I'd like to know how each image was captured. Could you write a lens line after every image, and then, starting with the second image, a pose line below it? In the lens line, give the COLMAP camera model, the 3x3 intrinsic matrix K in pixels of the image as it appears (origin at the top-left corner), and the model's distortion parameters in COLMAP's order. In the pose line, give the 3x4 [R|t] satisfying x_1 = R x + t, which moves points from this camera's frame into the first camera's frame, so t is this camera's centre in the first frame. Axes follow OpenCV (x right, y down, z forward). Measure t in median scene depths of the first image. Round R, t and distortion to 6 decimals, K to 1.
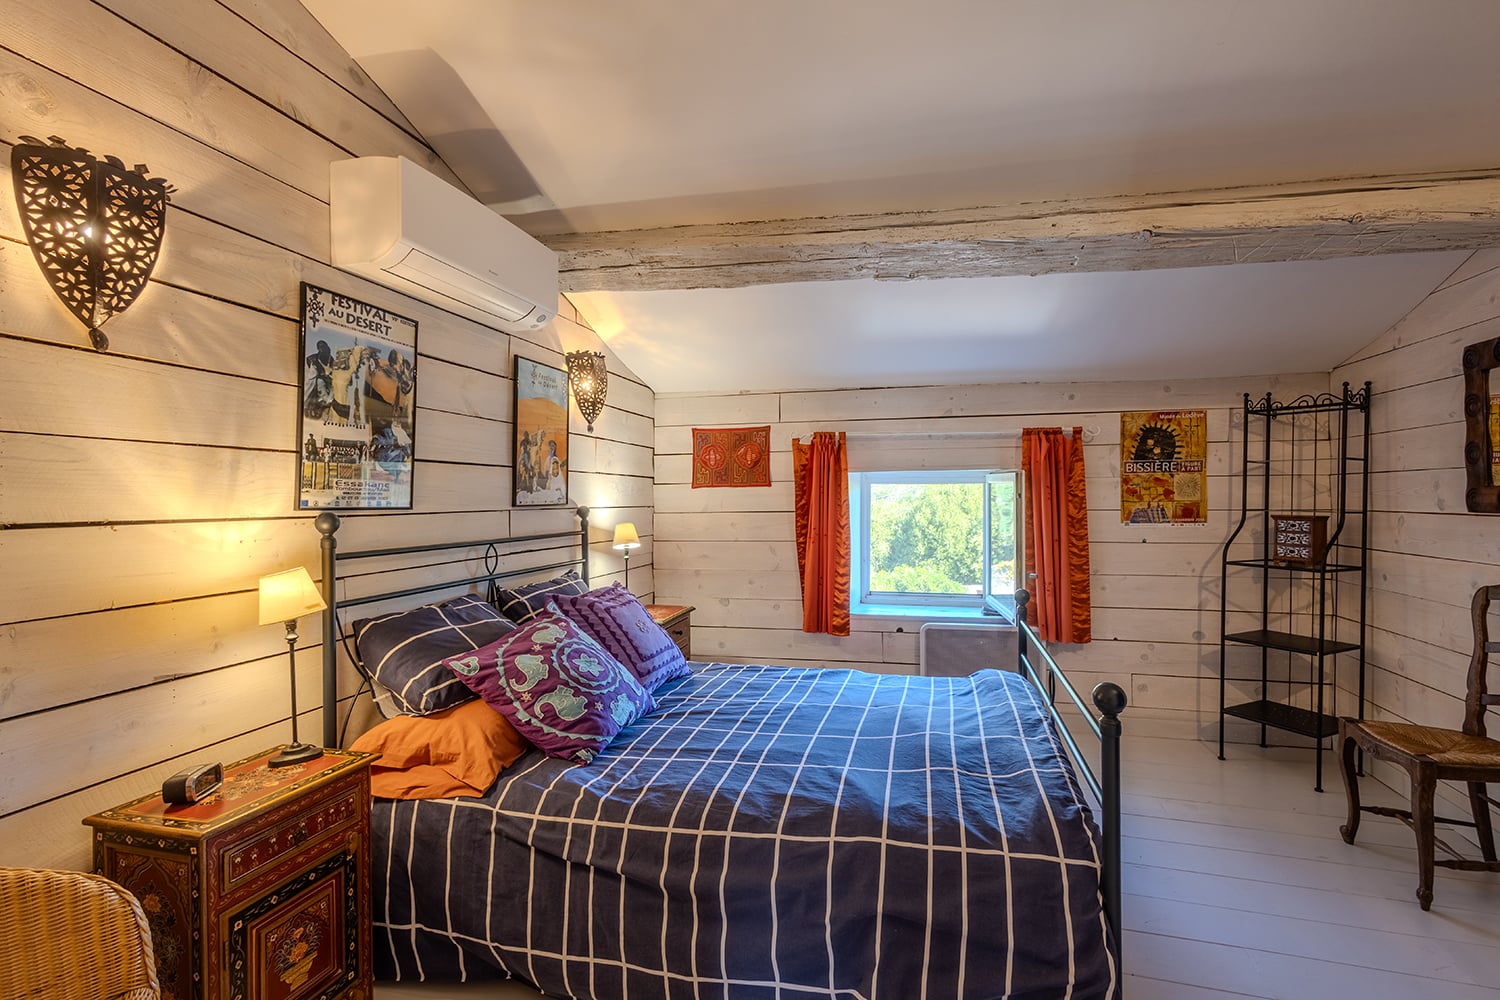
lens RADIAL K [[682.9, 0, 750.7], [0, 682.9, 496.5], [0, 0, 1]] dist [0.011165, -0.004116]
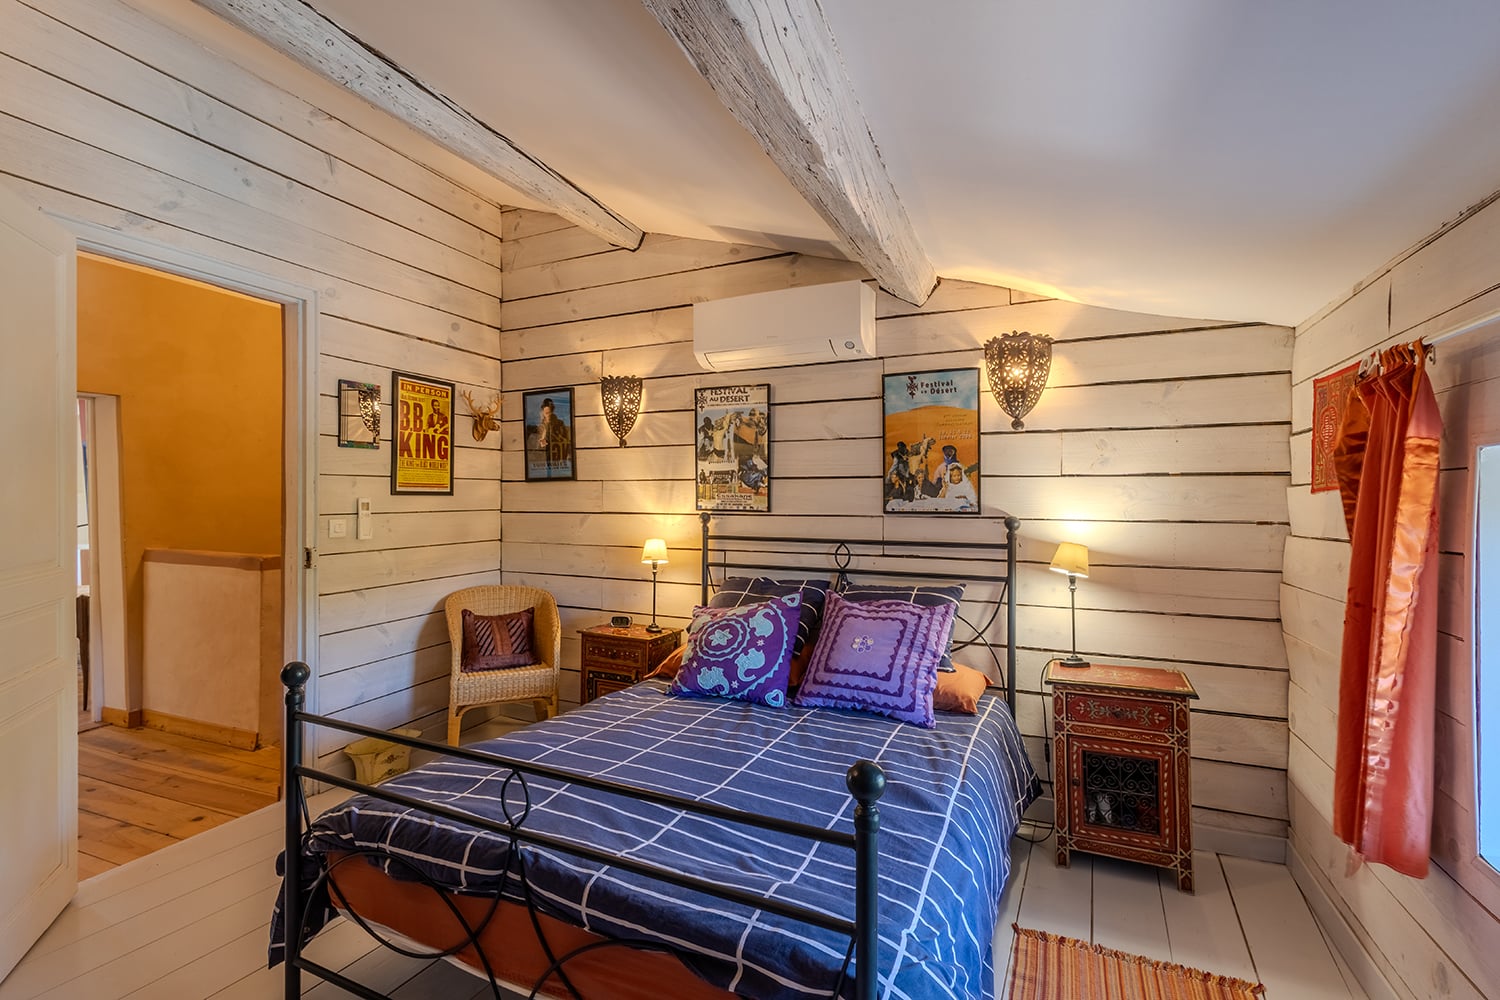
lens RADIAL K [[682.9, 0, 750.7], [0, 682.9, 496.5], [0, 0, 1]] dist [0.011165, -0.004116]
pose [[-0.177934, 0.000605, -0.984042, 1.071311], [0.000289, 1.000000, 0.000562, -0.017616], [0.984042, -0.000184, -0.177934, 1.362439]]
